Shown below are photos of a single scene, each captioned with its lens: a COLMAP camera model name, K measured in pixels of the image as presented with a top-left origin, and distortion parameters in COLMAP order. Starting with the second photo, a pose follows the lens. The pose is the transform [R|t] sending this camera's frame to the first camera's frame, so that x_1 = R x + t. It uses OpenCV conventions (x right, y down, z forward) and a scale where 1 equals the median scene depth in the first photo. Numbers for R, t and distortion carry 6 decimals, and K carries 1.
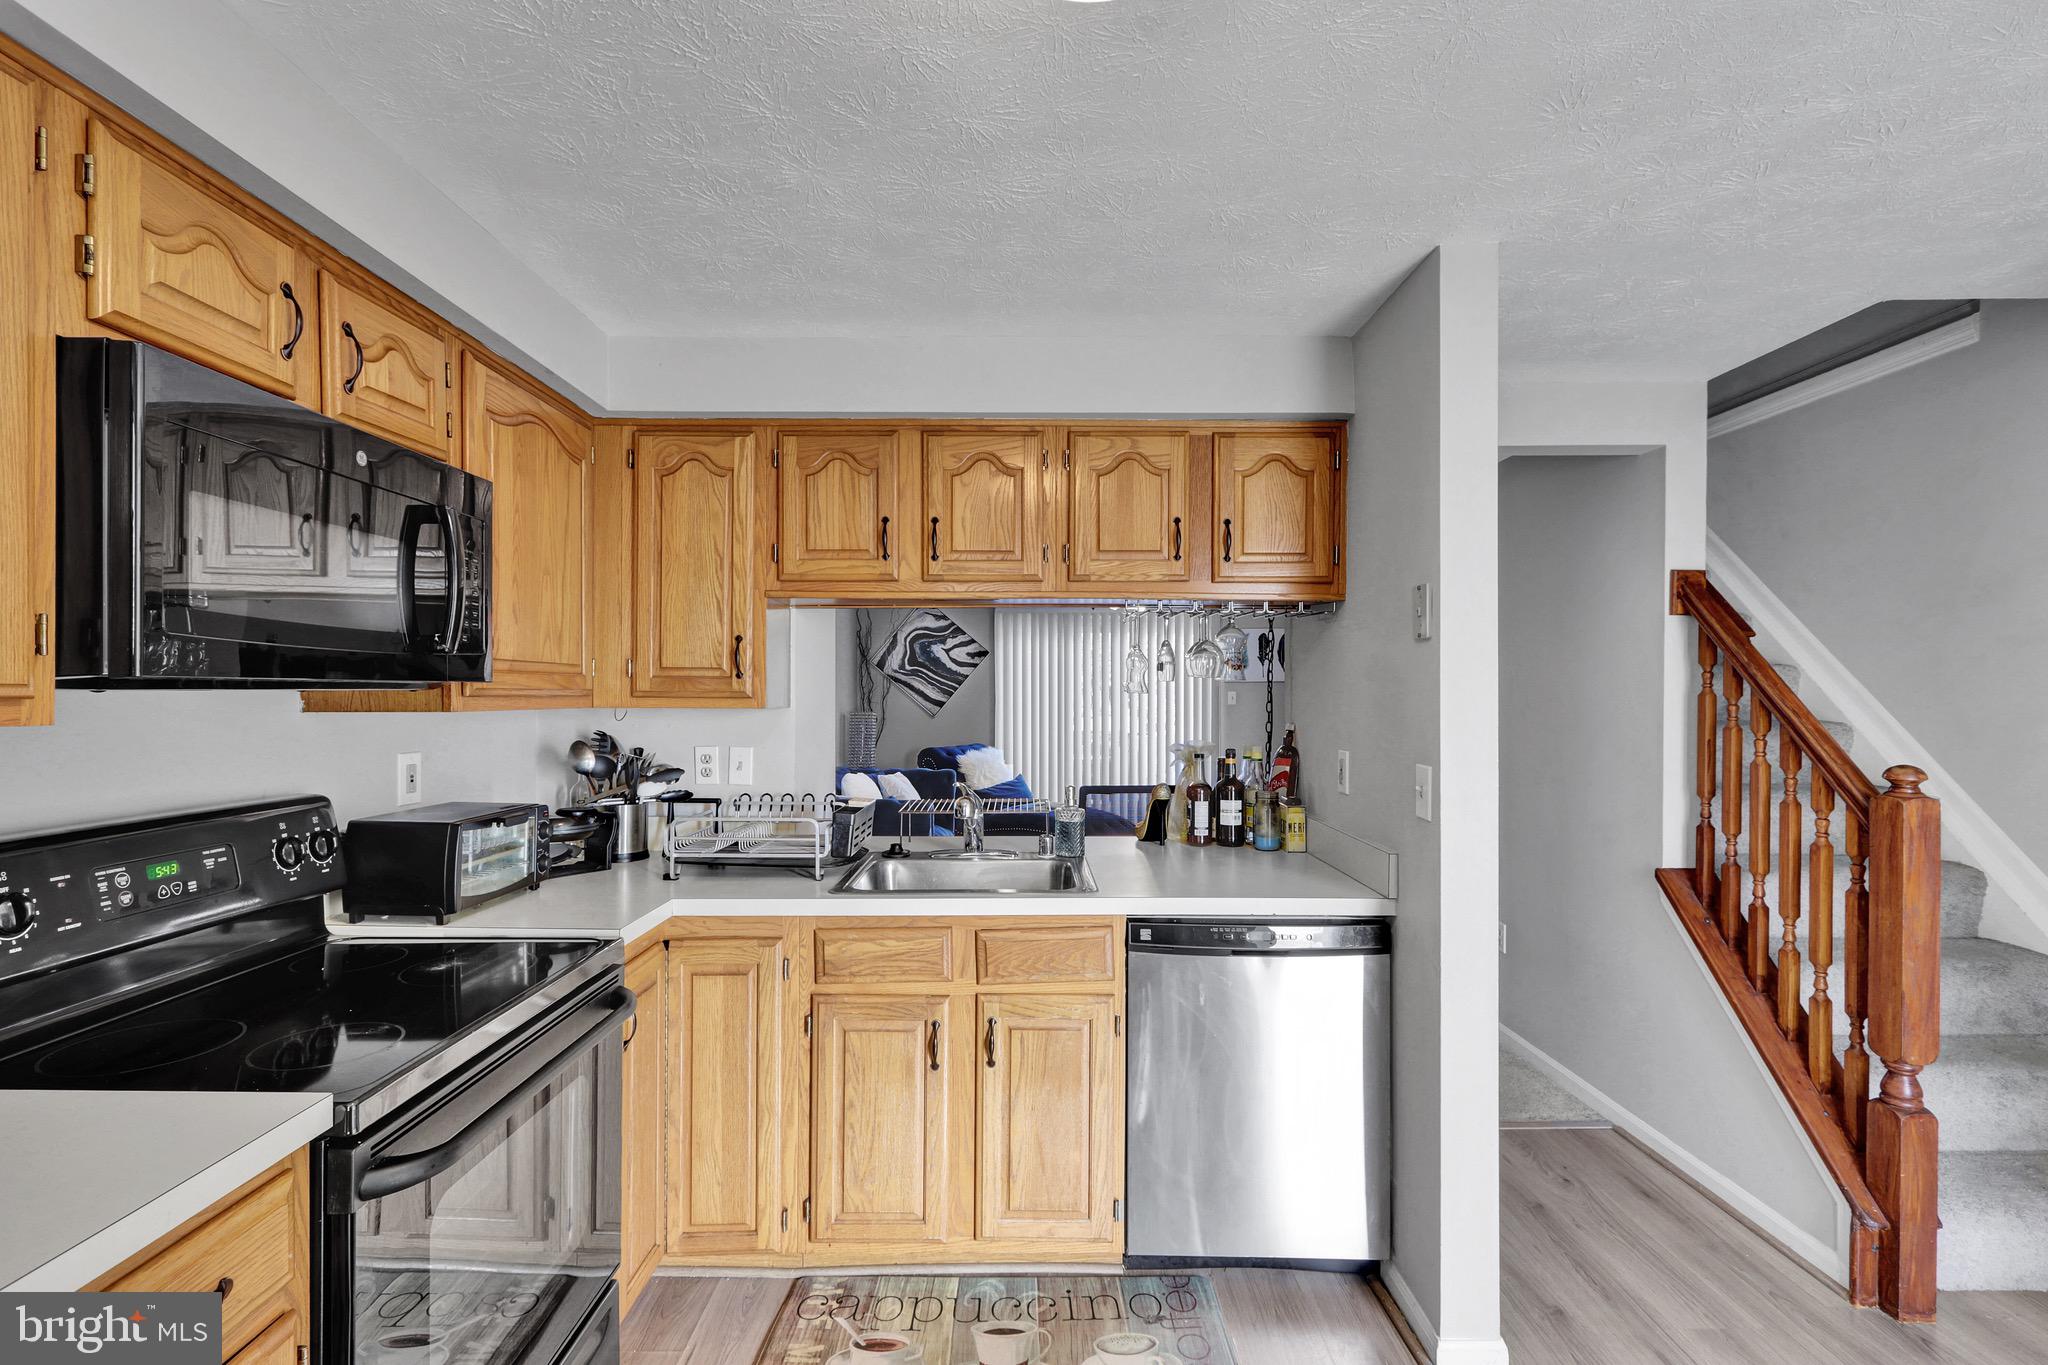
lens RADIAL K [[946.9, 0, 1021.8], [0, 946.9, 700.5], [0, 0, 1]] dist [0.002424, -0.001441]
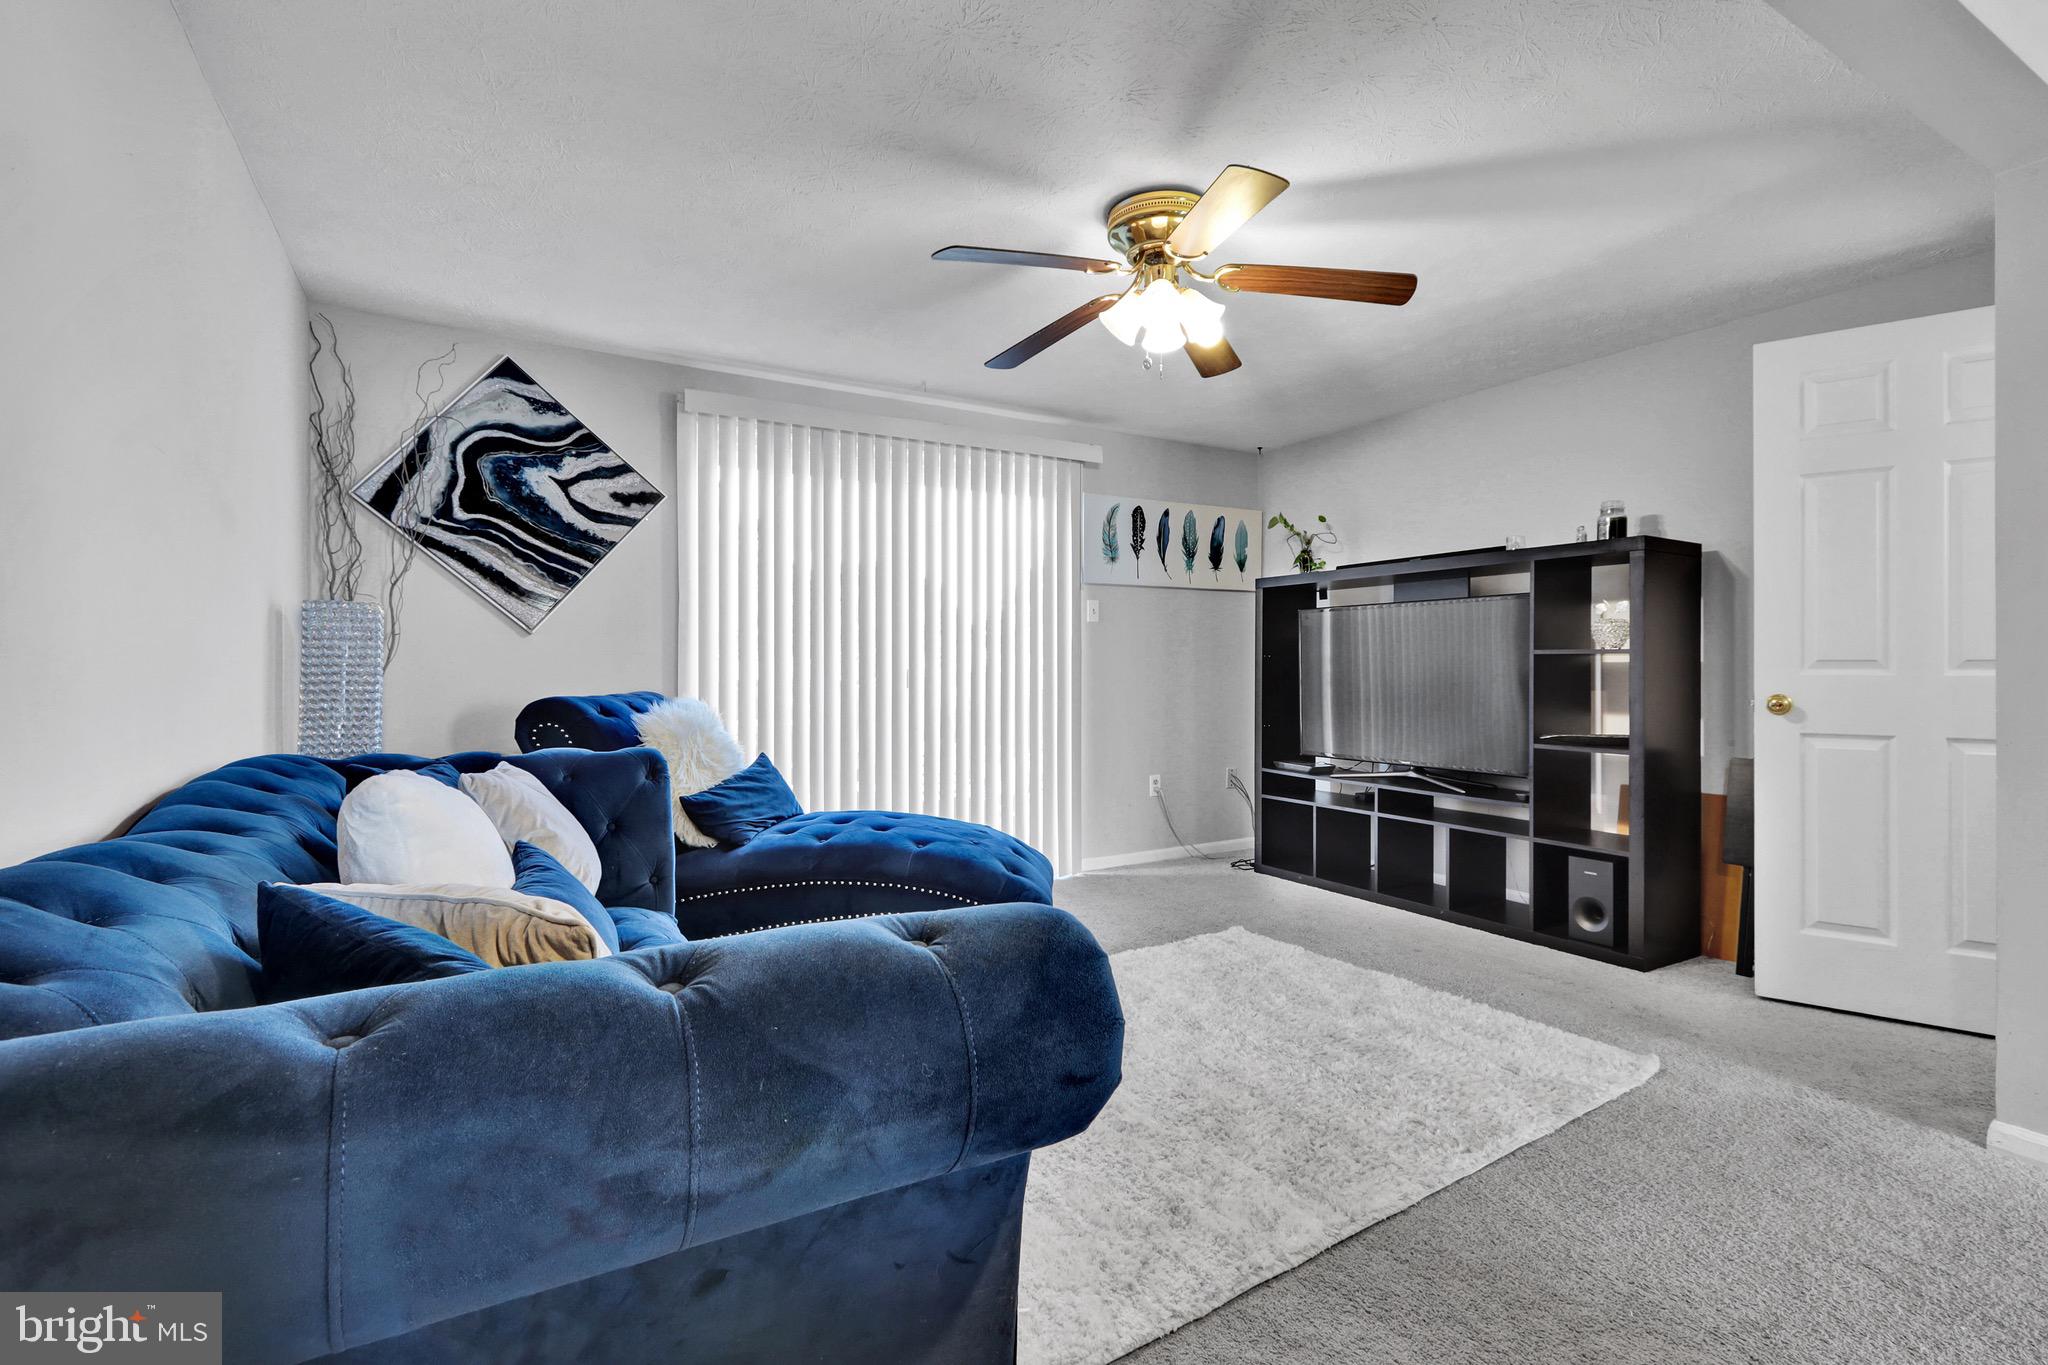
lens RADIAL K [[946.9, 0, 1027.5], [0, 946.9, 673.3], [0, 0, 1]] dist [0.002424, -0.001441]
pose [[0.862976, -0.002309, 0.505239, -0.464190], [0.001715, 0.999997, 0.001641, 0.144375], [-0.505242, -0.000550, 0.862978, 2.034920]]
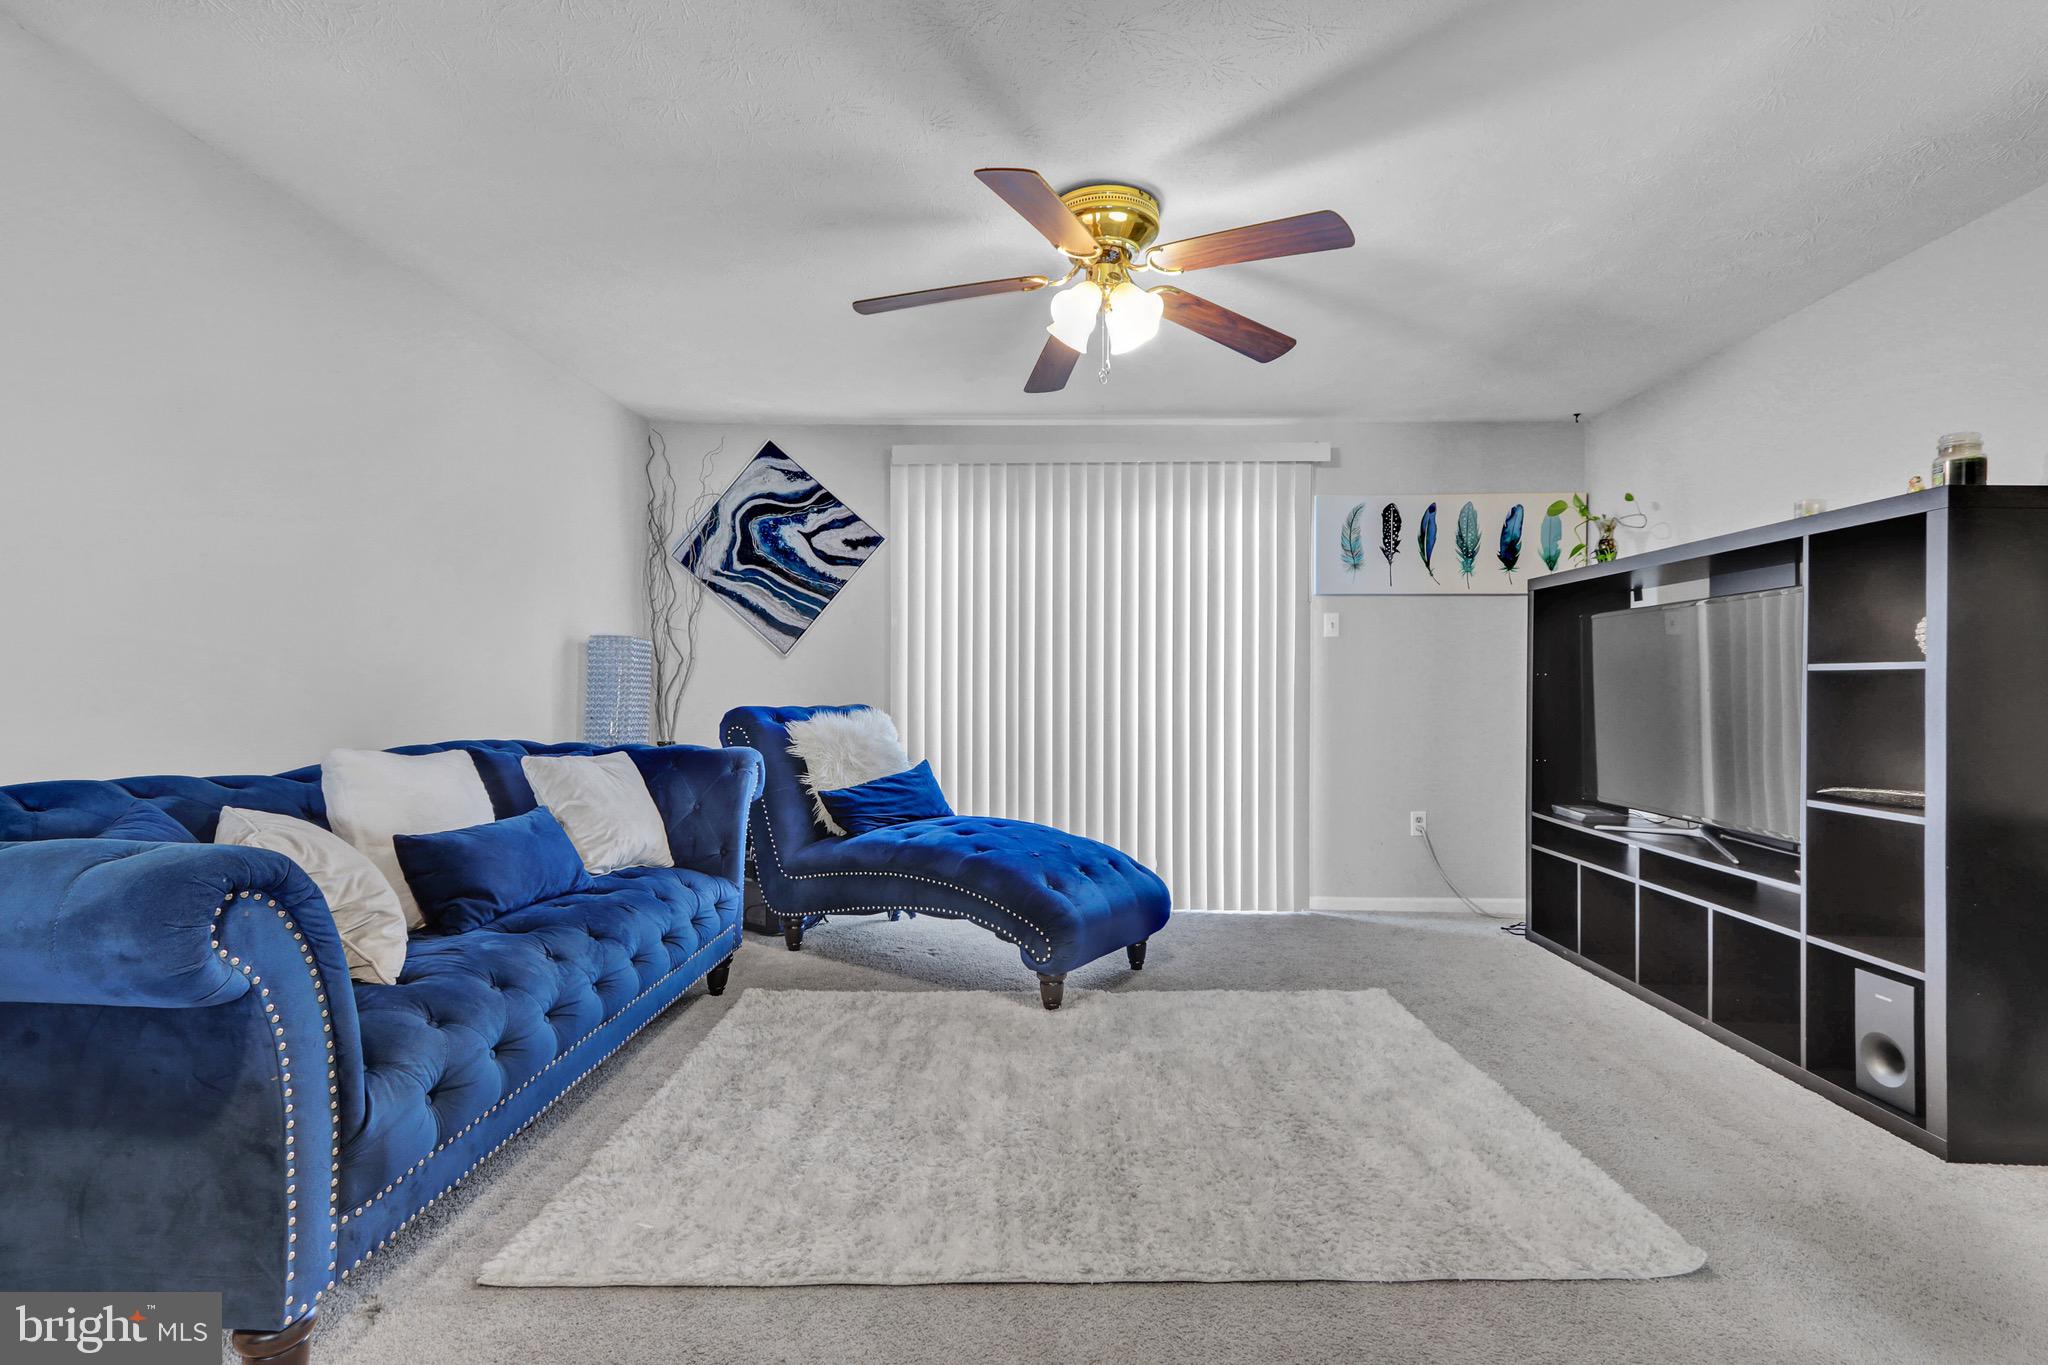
lens RADIAL K [[946.9, 0, 1030.4], [0, 946.9, 696.0], [0, 0, 1]] dist [0.002424, -0.001441]
pose [[0.999324, 0.007464, -0.036007, 0.287233], [-0.007280, 0.999960, 0.005237, 0.148249], [0.036045, -0.004971, 0.999338, 1.819110]]
